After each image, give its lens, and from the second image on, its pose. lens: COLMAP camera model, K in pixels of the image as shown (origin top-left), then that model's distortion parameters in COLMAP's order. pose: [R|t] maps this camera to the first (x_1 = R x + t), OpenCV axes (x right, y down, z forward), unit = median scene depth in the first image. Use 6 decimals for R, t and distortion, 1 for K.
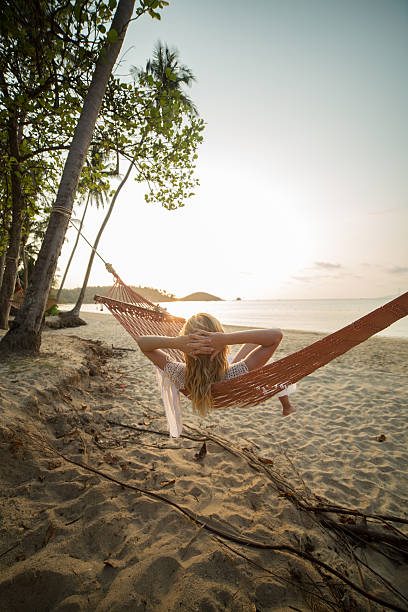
lens RADIAL K [[249.2, 0, 201.8], [0, 249.2, 303.8], [0, 0, 1]] dist [-0.100842, 0.038646]
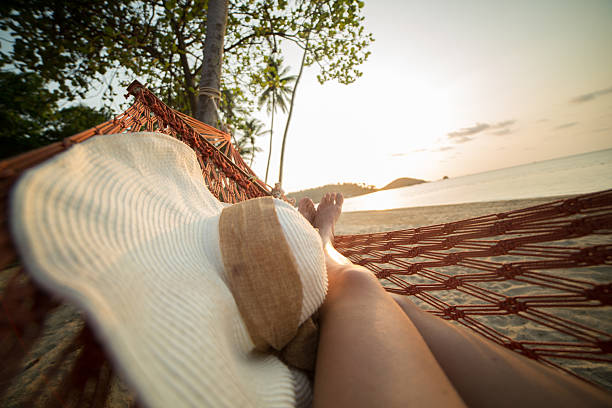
lens RADIAL K [[250.8, 0, 307.0], [0, 250.8, 202.8], [0, 0, 1]] dist [-0.107086, 0.041064]
pose [[0.914378, -0.158510, -0.372543, -0.003709], [0.165997, 0.986052, -0.012119, 0.027182], [0.369267, -0.050760, 0.927936, 0.145064]]
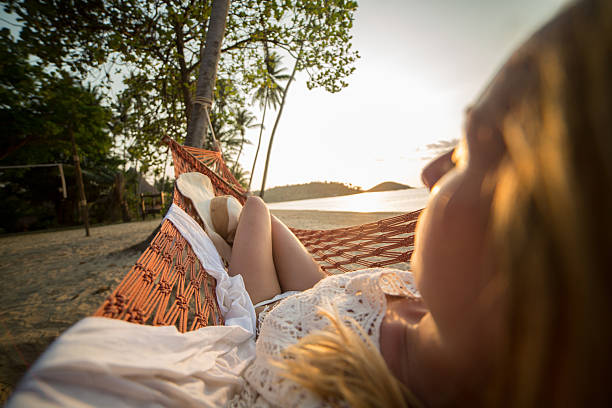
lens RADIAL K [[249.2, 0, 306.9], [0, 249.2, 199.9], [0, 0, 1]] dist [-0.100842, 0.038646]
pose [[0.944901, -0.077021, -0.318166, 0.049585], [0.081108, 0.996705, -0.000403, 0.023067], [0.317149, -0.025425, 0.948035, 0.086107]]
